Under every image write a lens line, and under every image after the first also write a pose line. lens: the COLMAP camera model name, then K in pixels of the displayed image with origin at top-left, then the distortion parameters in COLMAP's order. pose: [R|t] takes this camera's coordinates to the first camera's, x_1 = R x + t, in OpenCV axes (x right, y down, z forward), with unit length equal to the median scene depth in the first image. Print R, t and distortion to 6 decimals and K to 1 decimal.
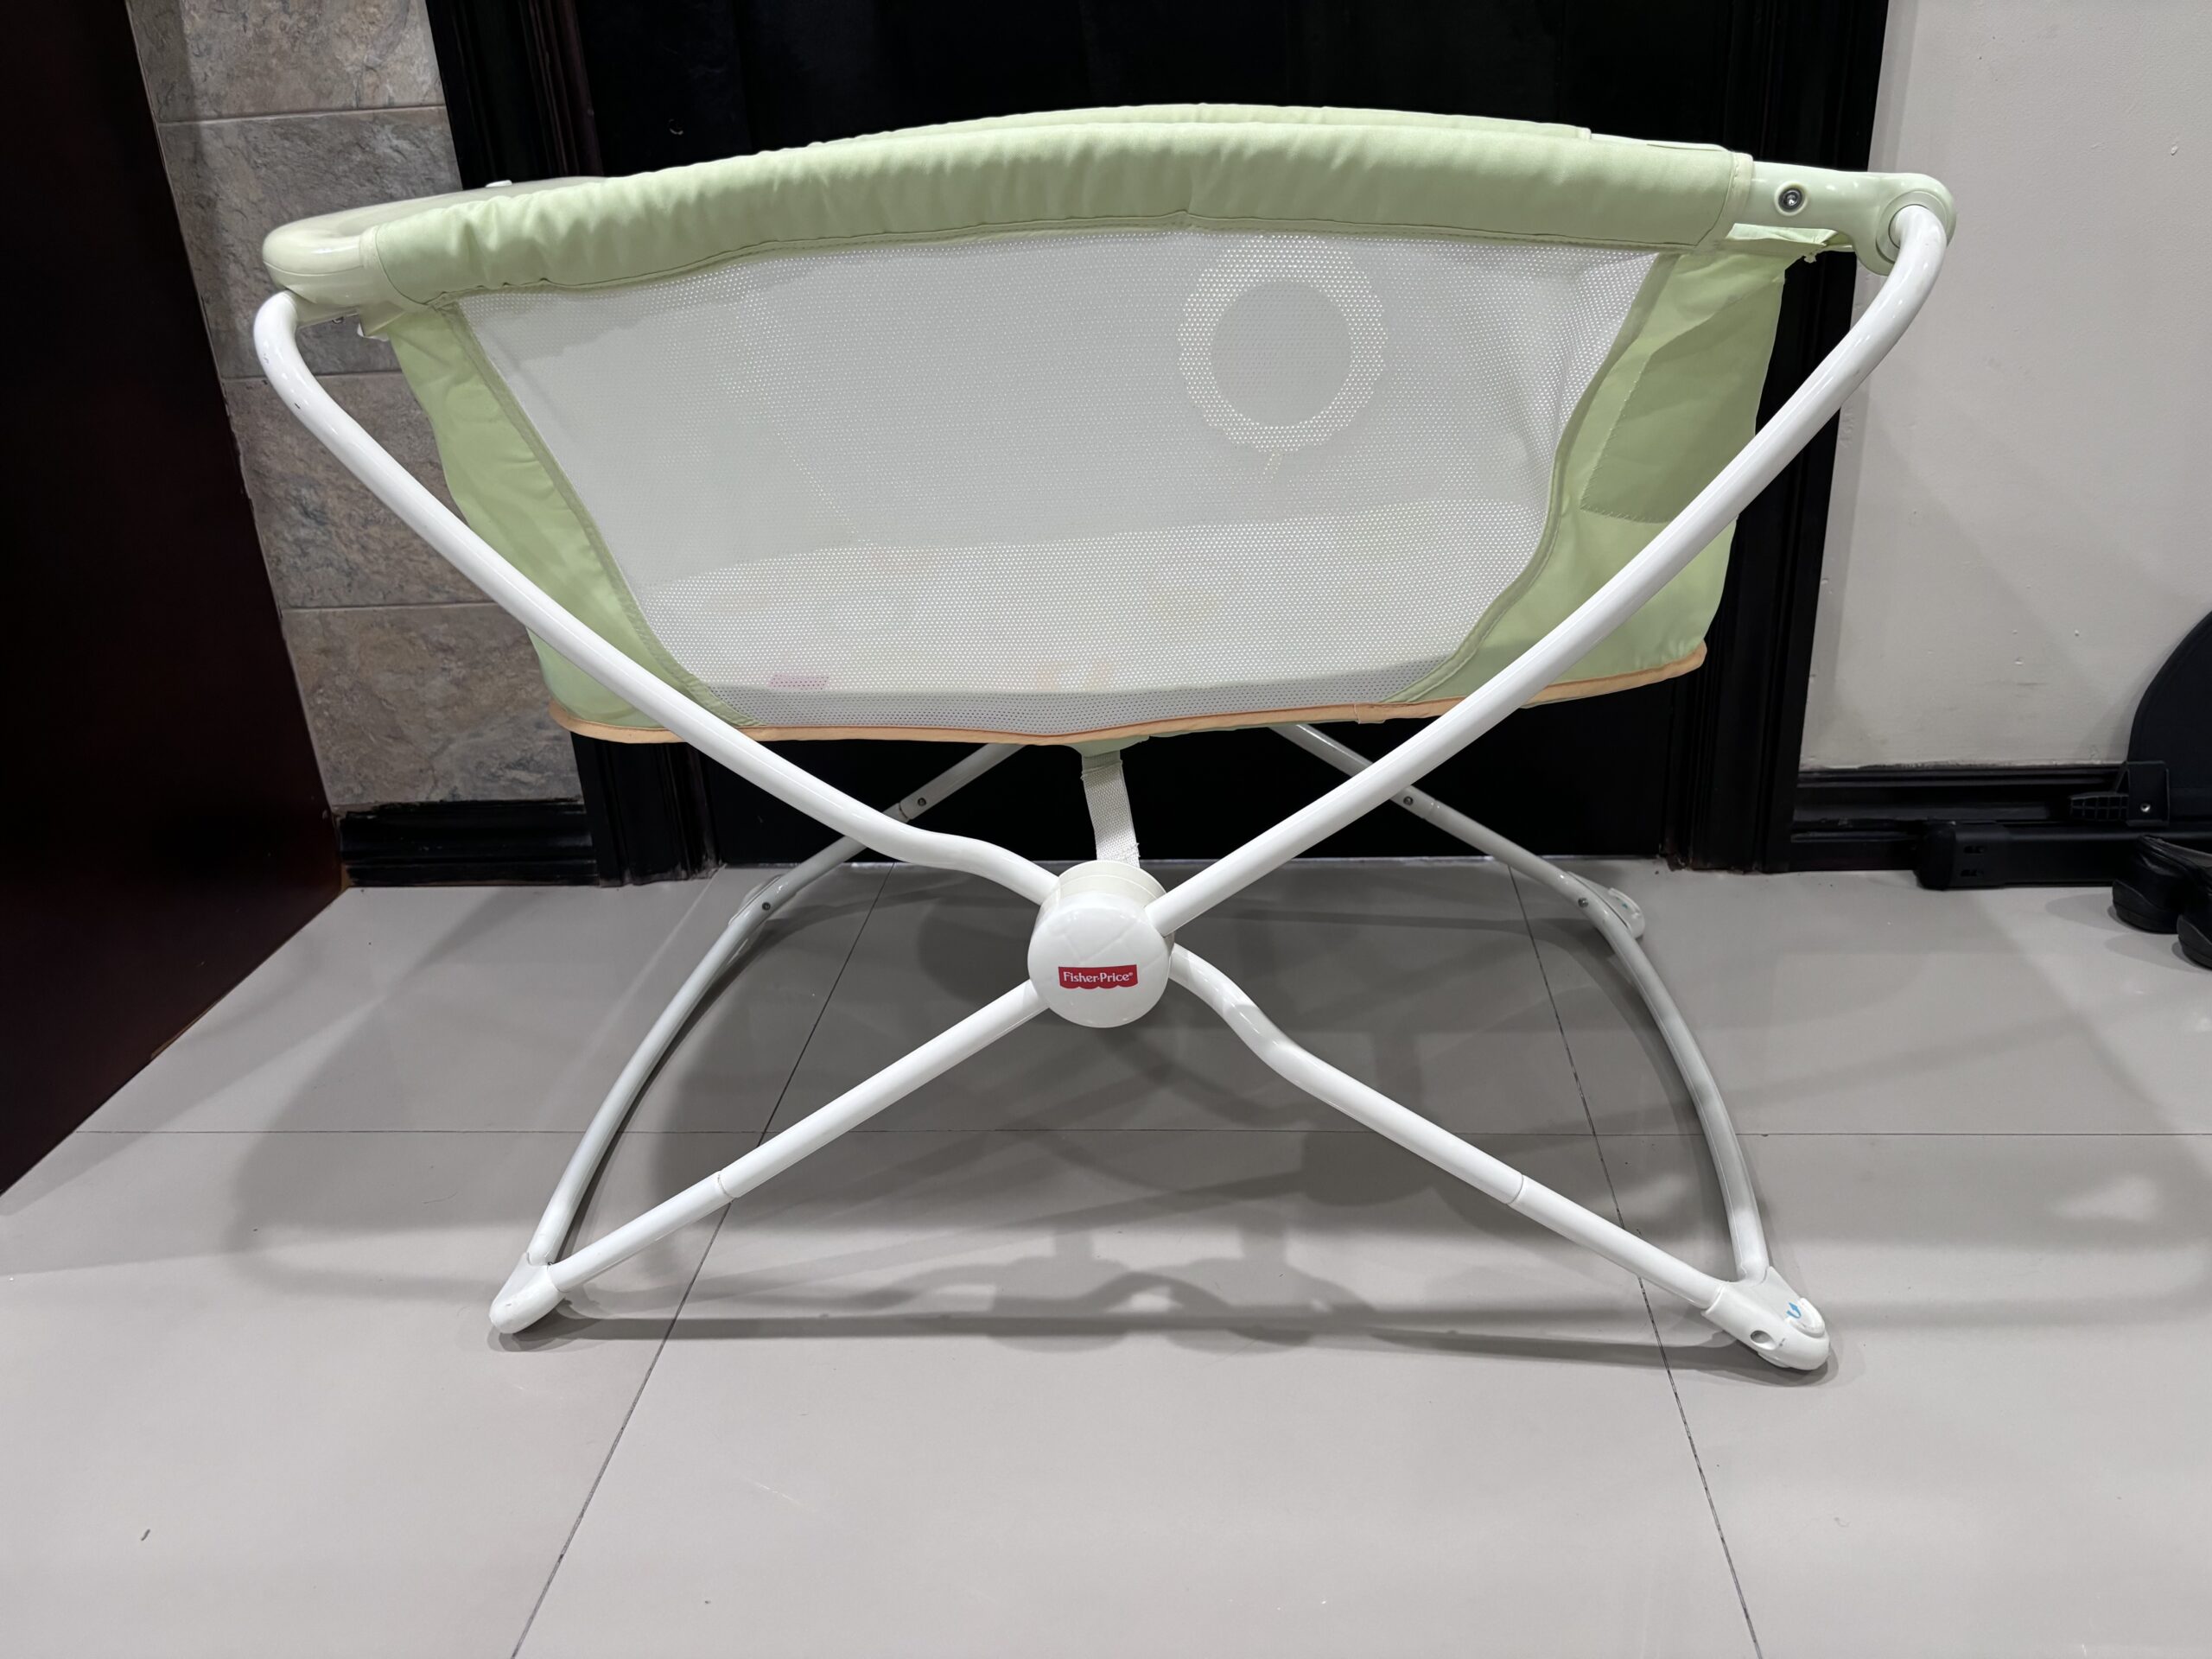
lens RADIAL K [[1630.9, 0, 1101.9], [0, 1630.9, 799.3], [0, 0, 1]] dist [0.073282, -0.102517]
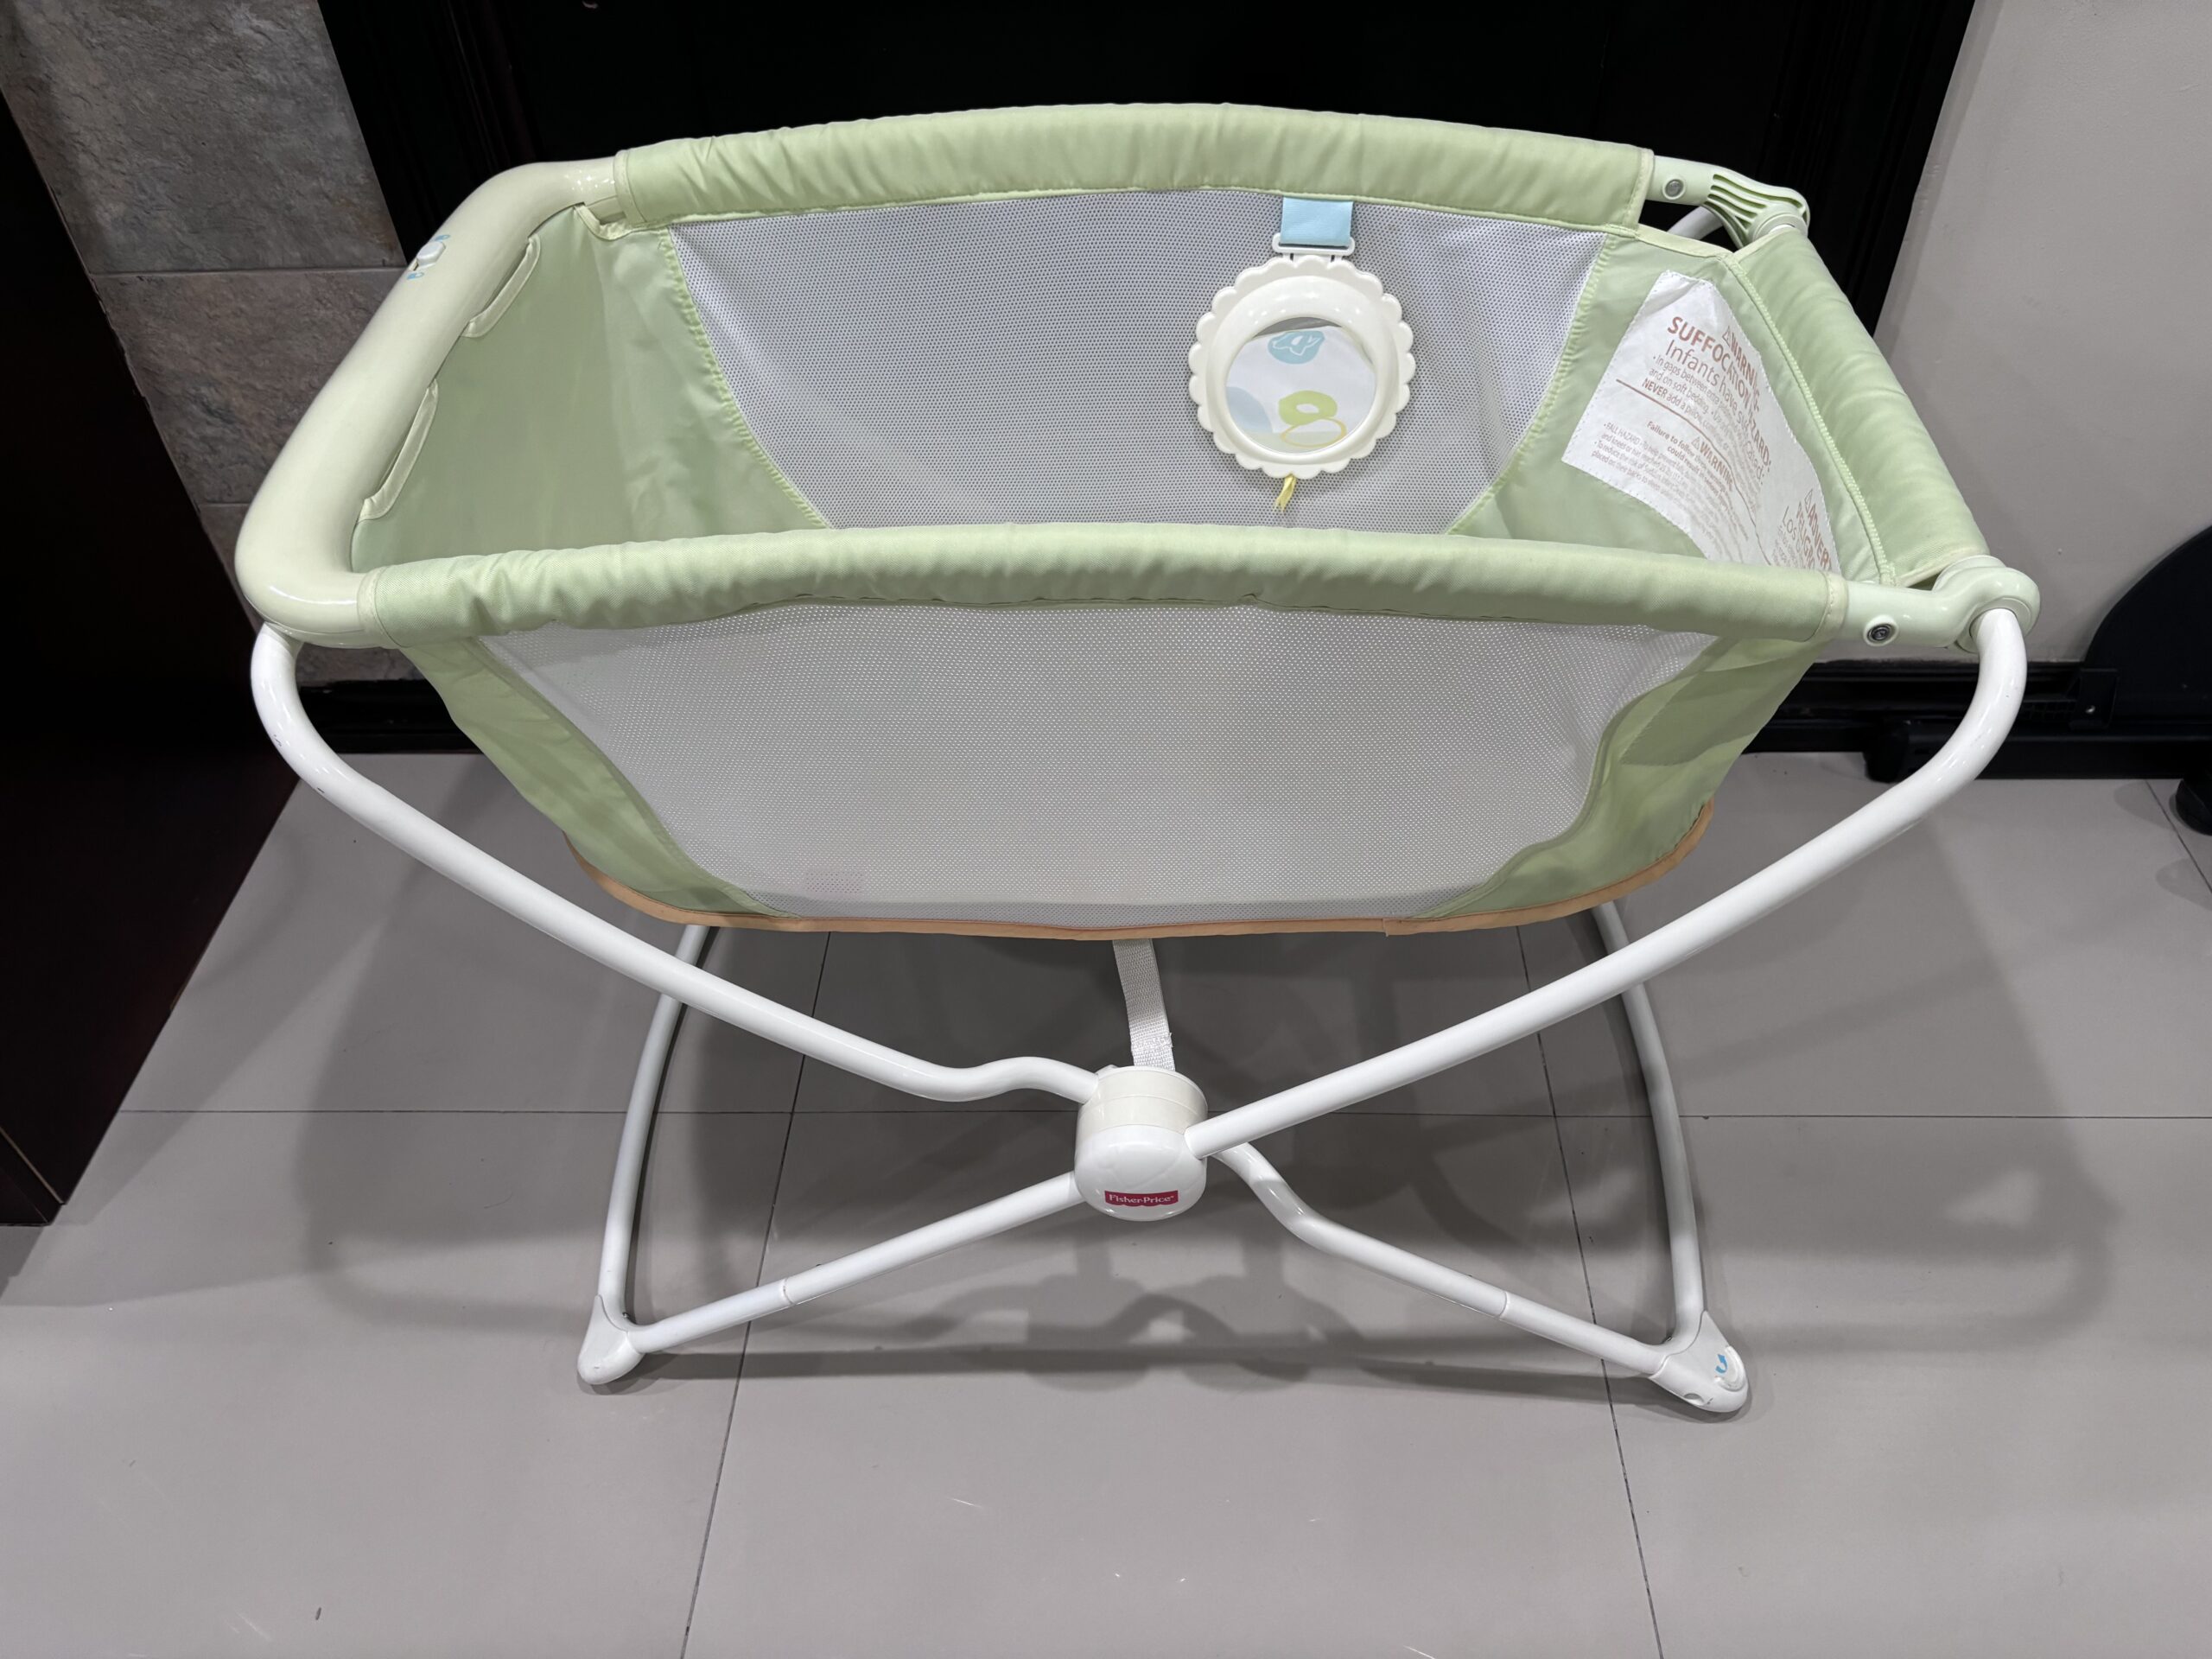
lens RADIAL K [[1646.6, 0, 1114.9], [0, 1646.6, 810.0], [0, 0, 1]] dist [0.051686, -0.075953]
pose [[0.997908, -0.022467, 0.060623, -0.049020], [0.000295, 0.939252, 0.343228, -0.308759], [-0.064651, -0.342492, 0.937294, 0.037940]]
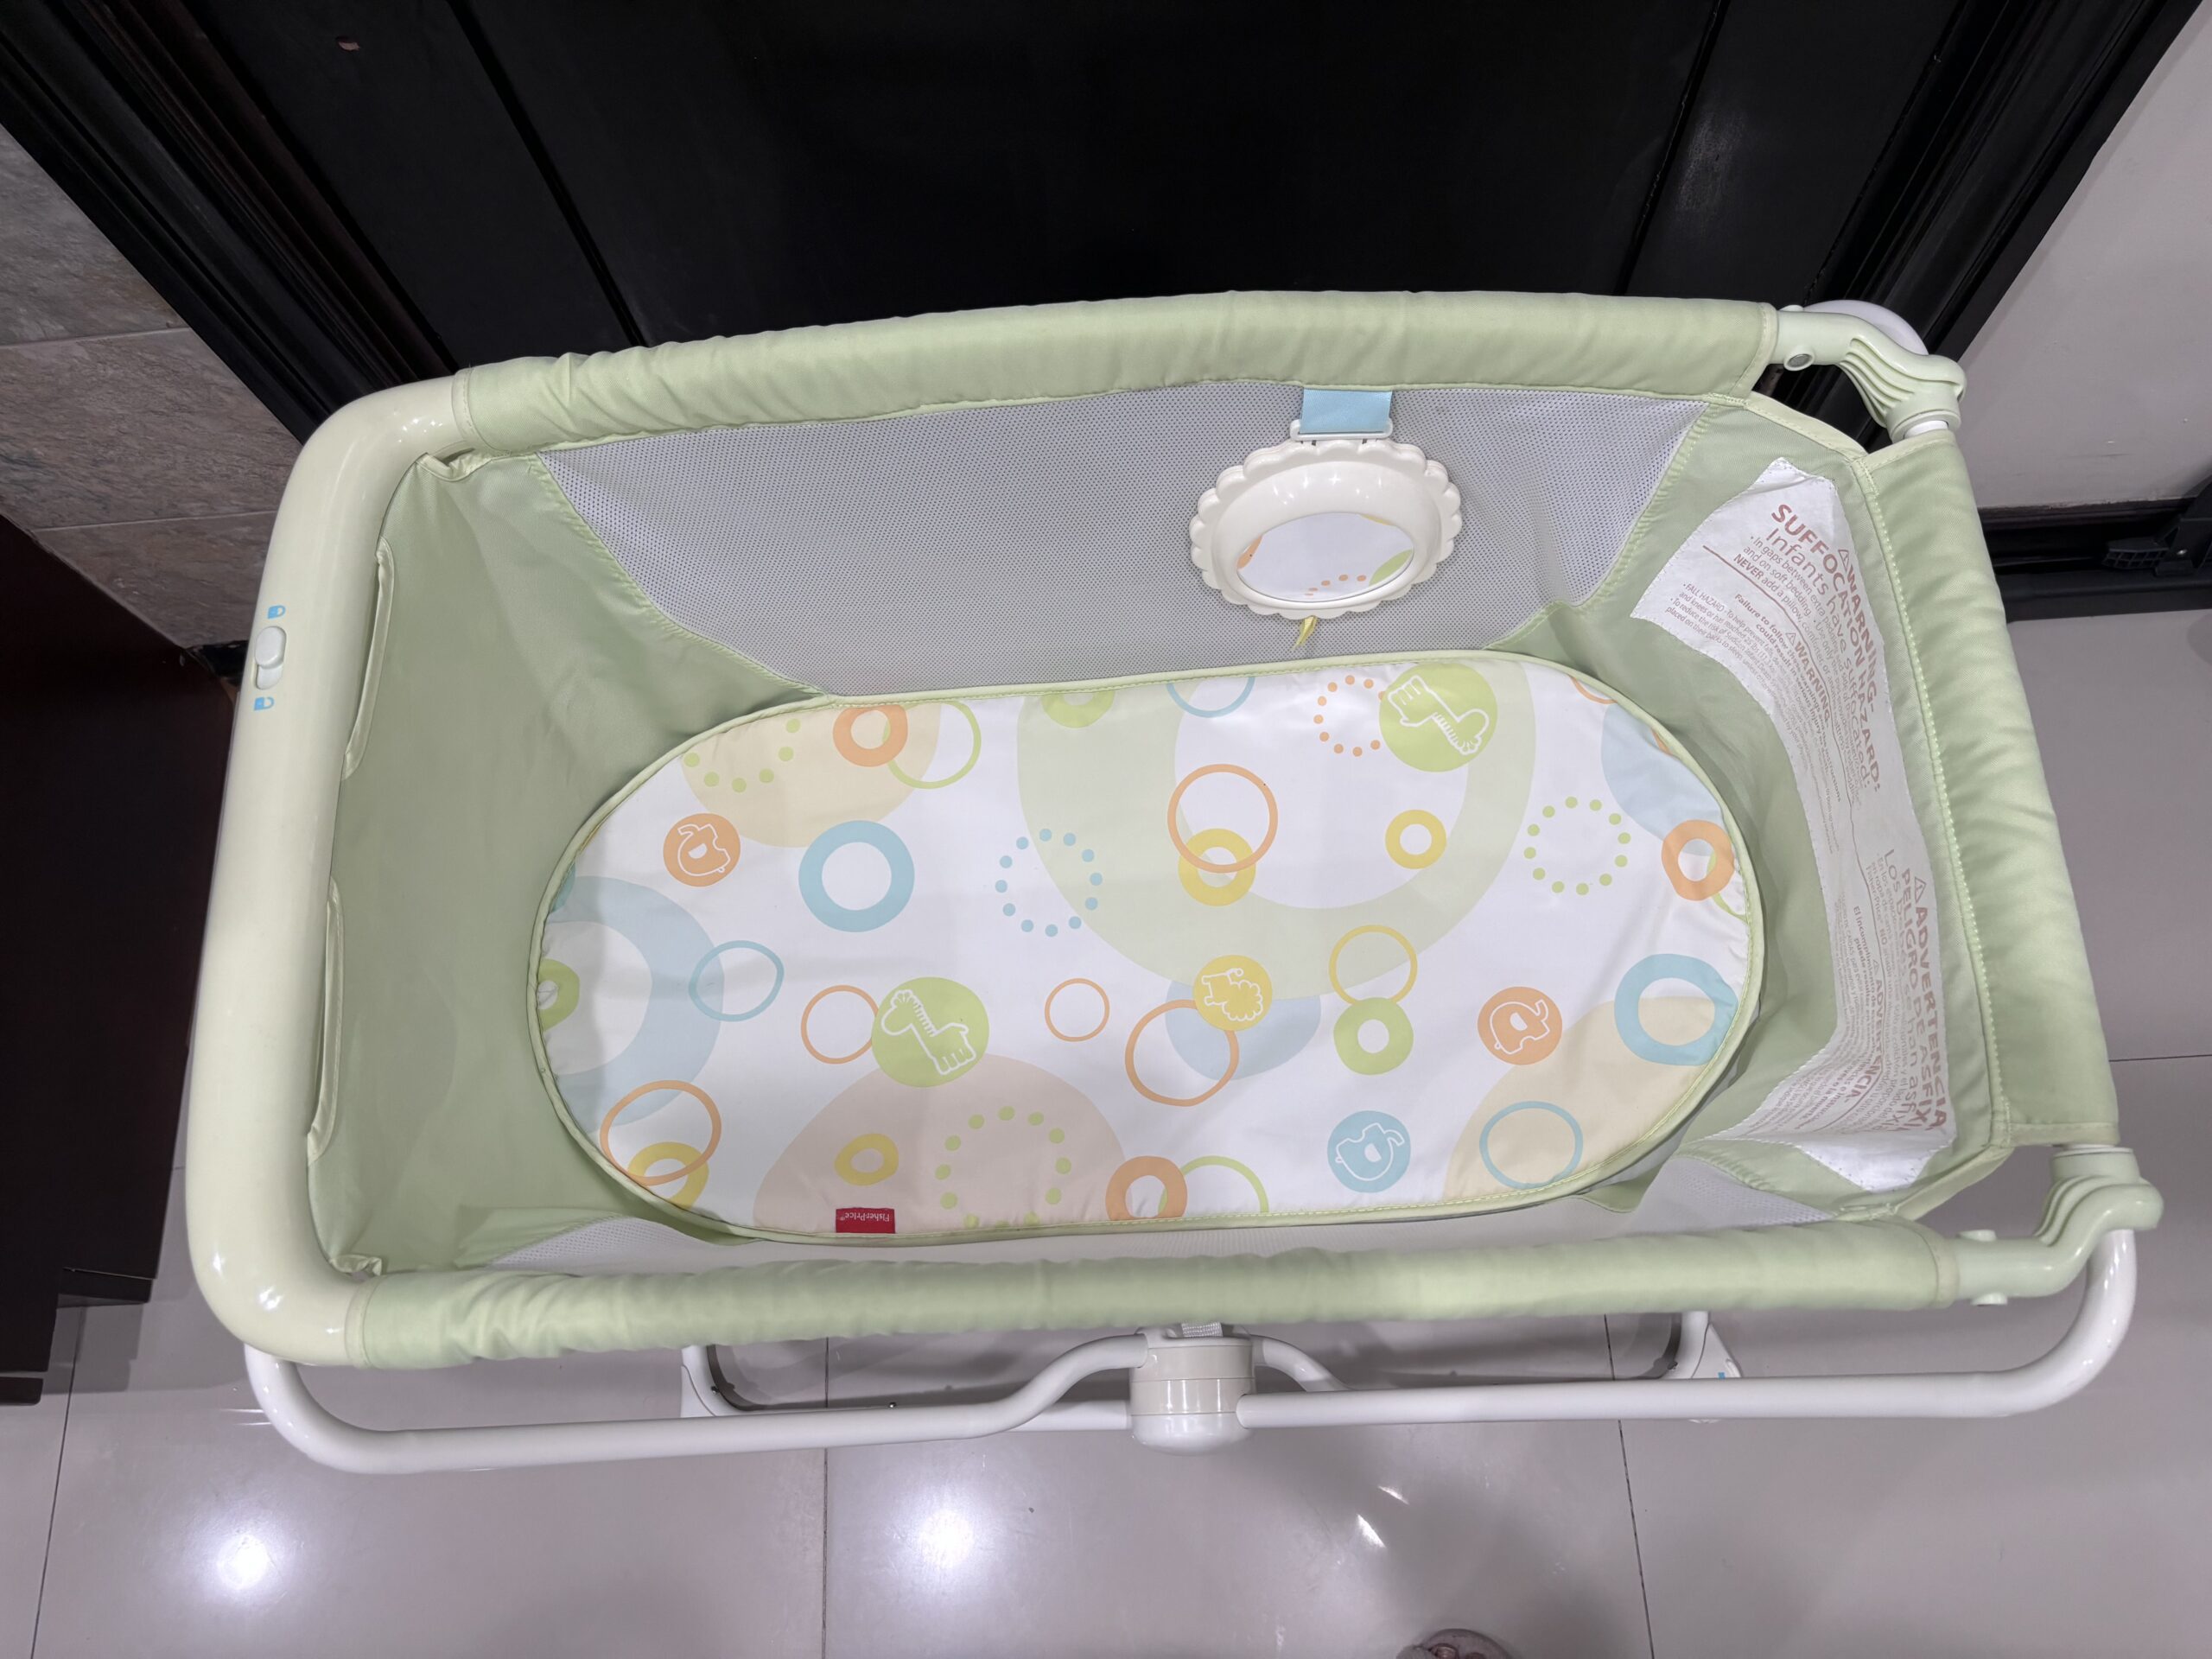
lens RADIAL K [[1655.1, 0, 1106.0], [0, 1655.1, 829.5], [0, 0, 1]] dist [0.051541, -0.070393]
pose [[0.991672, -0.123146, 0.037707, -0.033669], [0.057926, 0.687980, 0.723414, -0.642258], [-0.115027, -0.715205, 0.689384, 0.316748]]
